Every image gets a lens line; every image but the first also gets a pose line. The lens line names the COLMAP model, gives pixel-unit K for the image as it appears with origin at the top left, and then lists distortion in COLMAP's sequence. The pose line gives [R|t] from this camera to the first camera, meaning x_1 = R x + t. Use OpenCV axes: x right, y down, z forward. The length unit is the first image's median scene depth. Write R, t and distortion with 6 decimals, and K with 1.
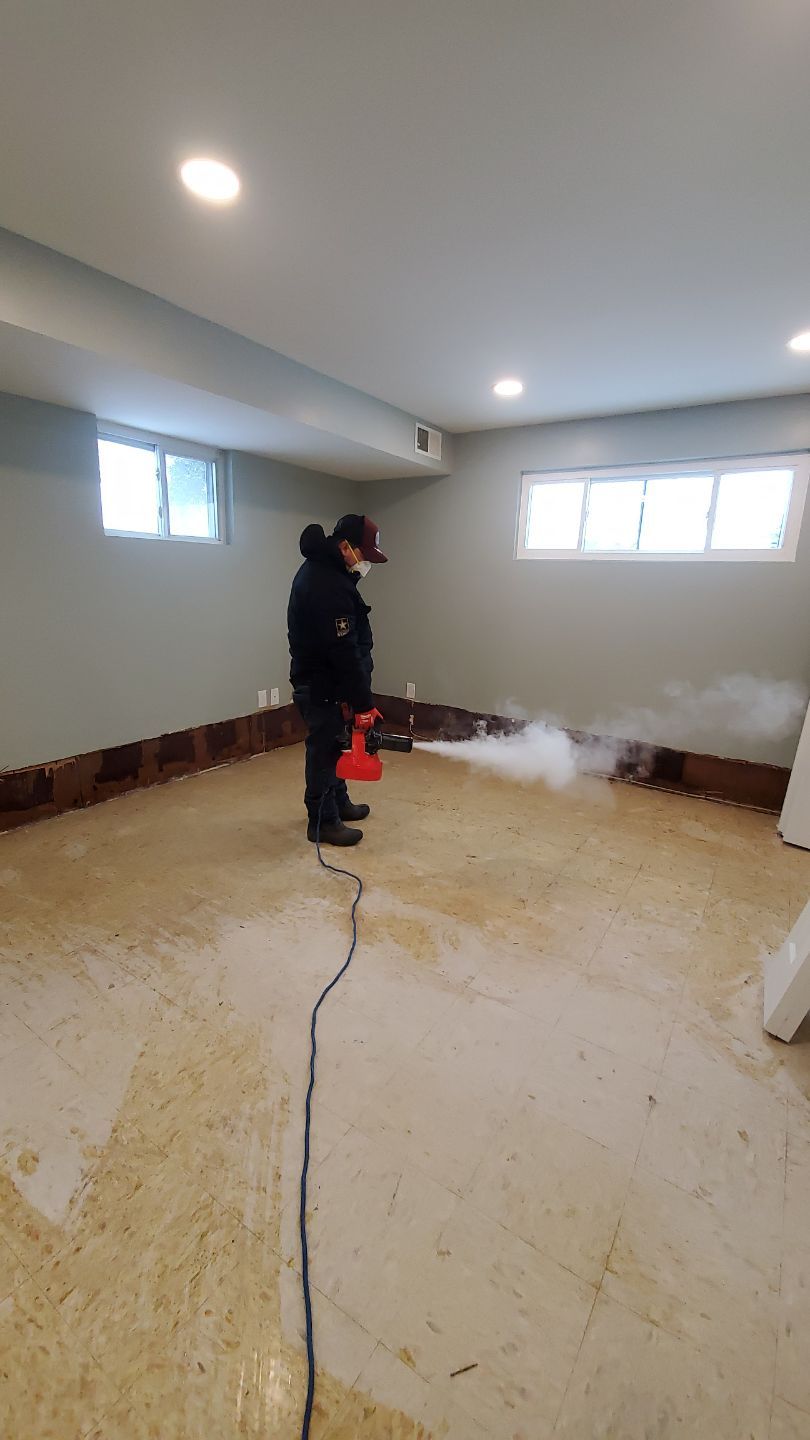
lens RADIAL K [[571.6, 0, 412.5], [0, 571.6, 696.6], [0, 0, 1]] dist [0.020565, -0.018547]
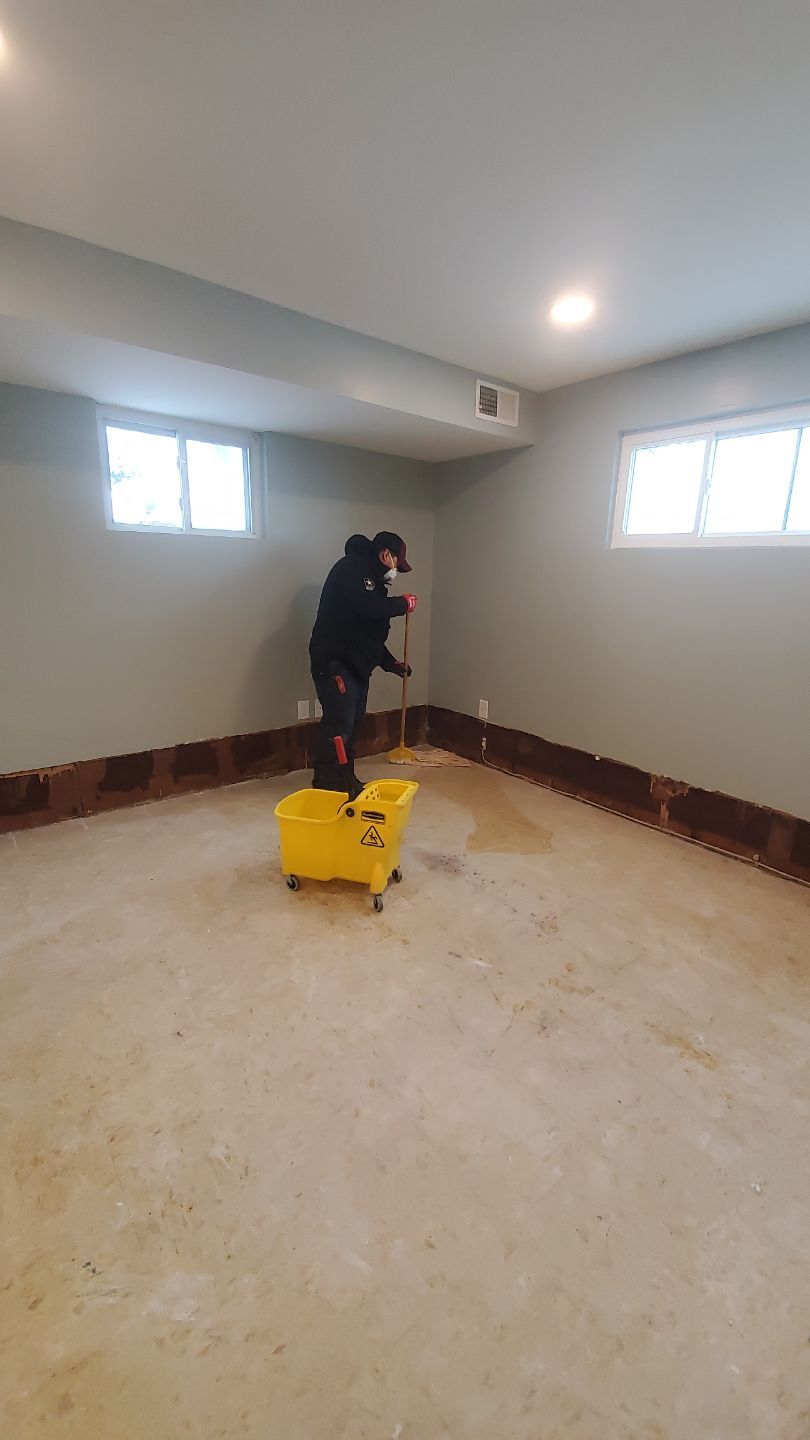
lens RADIAL K [[579.6, 0, 398.5], [0, 579.6, 704.3], [0, 0, 1]] dist [0.010447, 0.000036]
pose [[0.952561, 0.063681, -0.297612, 0.175509], [-0.059172, 0.997956, 0.024147, -0.041302], [0.298542, -0.005391, 0.954381, 0.198683]]
